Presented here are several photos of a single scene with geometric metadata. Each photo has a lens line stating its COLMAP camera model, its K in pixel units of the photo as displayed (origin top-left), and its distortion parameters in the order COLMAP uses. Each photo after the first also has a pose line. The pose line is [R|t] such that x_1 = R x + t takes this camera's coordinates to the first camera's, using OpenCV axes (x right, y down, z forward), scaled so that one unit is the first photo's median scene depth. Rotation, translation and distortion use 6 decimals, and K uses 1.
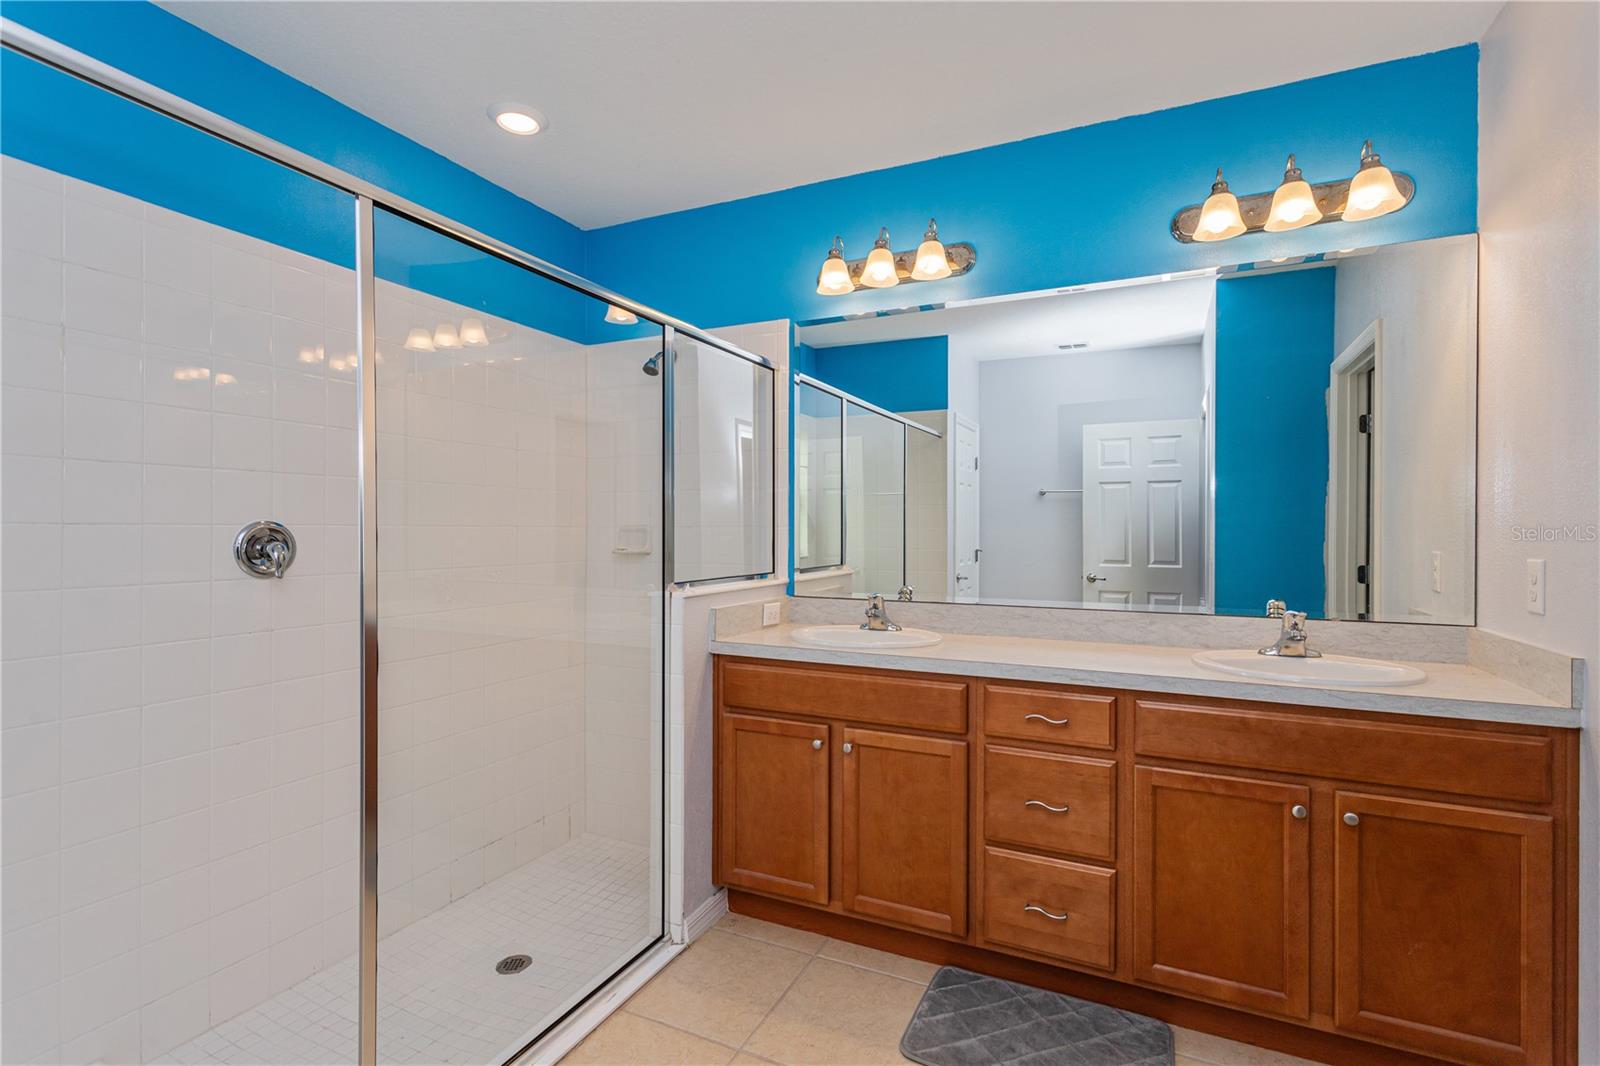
lens RADIAL K [[764.5, 0, 796.2], [0, 764.5, 531.7], [0, 0, 1]] dist [0.013396, 0.001086]
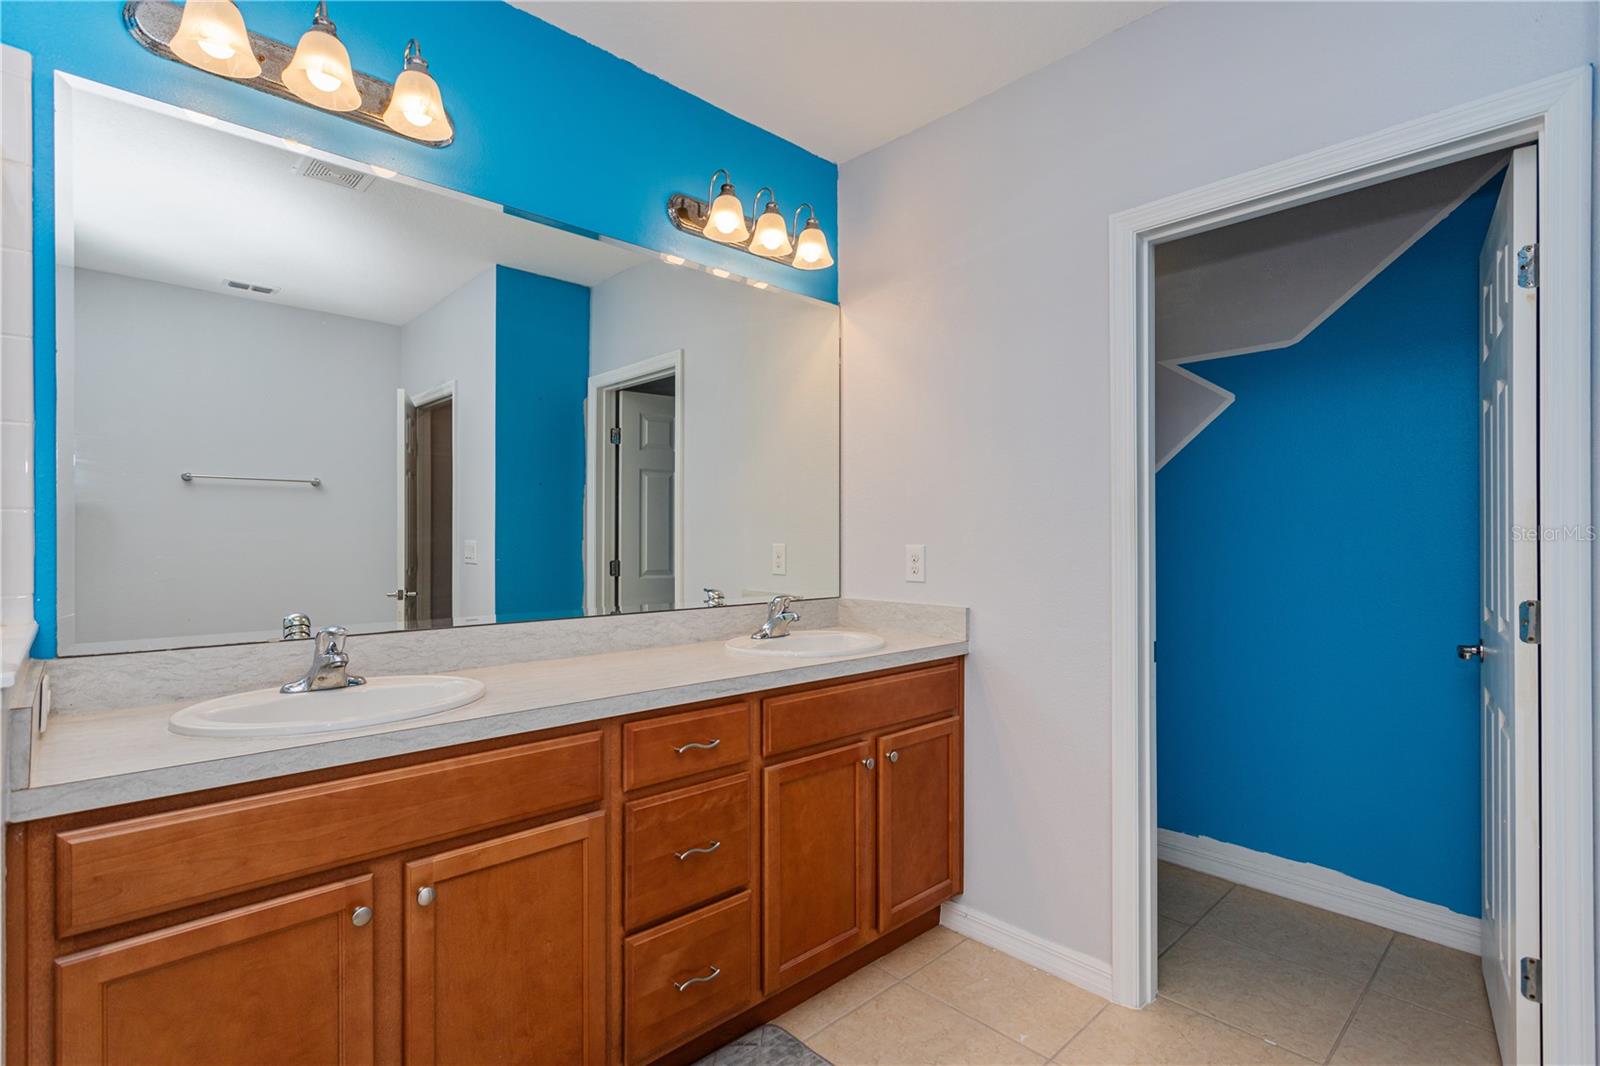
lens RADIAL K [[764.5, 0, 798.7], [0, 764.5, 536.3], [0, 0, 1]] dist [0.013396, 0.001086]
pose [[0.371633, -0.002282, 0.928377, -0.373083], [0.004235, 0.999991, 0.000763, 0.014611], [-0.928370, 0.003649, 0.371640, 0.541620]]
